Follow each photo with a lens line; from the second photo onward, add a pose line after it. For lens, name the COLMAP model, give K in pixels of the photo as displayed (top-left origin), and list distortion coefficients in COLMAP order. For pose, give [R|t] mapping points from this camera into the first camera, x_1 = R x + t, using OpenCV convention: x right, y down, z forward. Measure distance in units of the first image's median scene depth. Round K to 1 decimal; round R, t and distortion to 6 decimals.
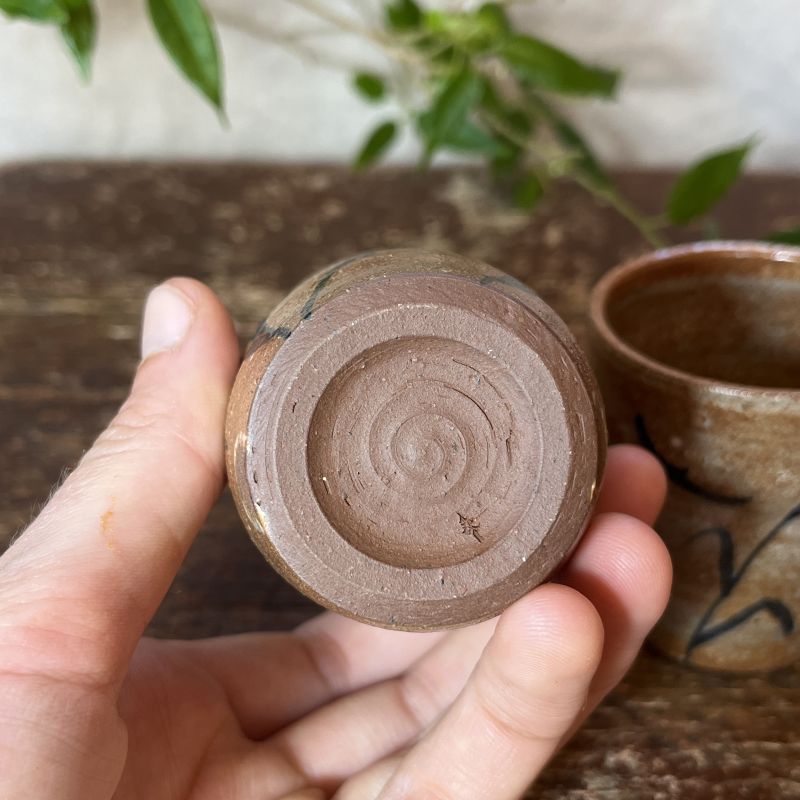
lens RADIAL K [[1046.9, 0, 399.4], [0, 1046.9, 404.4], [0, 0, 1]] dist [-0.096843, 0.000000]
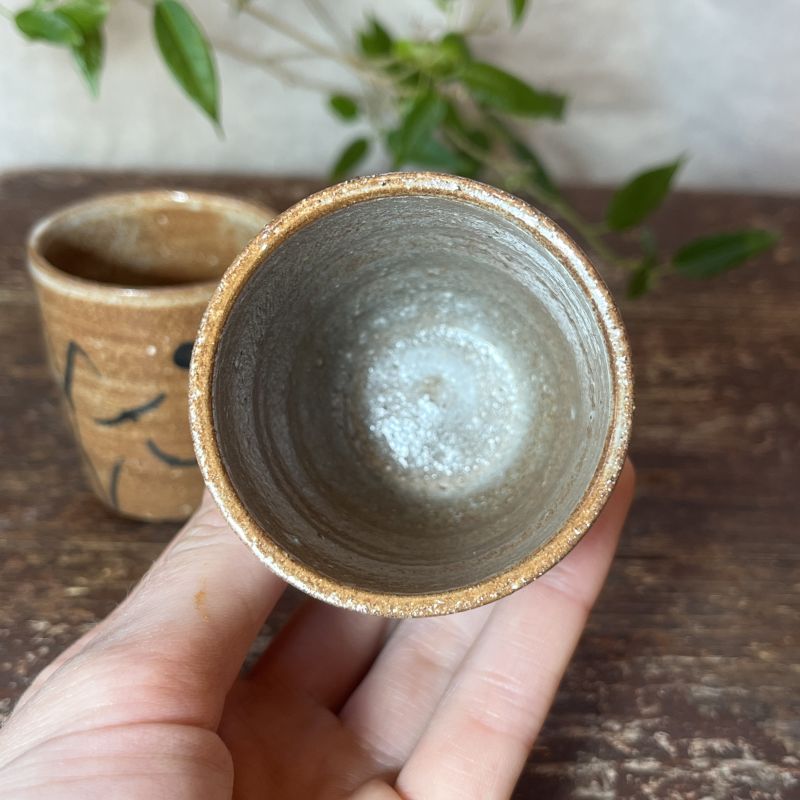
lens RADIAL K [[1046.9, 0, 396.0], [0, 1046.9, 401.2], [0, 0, 1]] dist [-0.096843, 0.000000]
pose [[0.999478, 0.006669, 0.031612, -0.007273], [-0.005890, 0.999678, -0.024667, 0.039537], [-0.031767, 0.024467, 0.999196, -0.114676]]
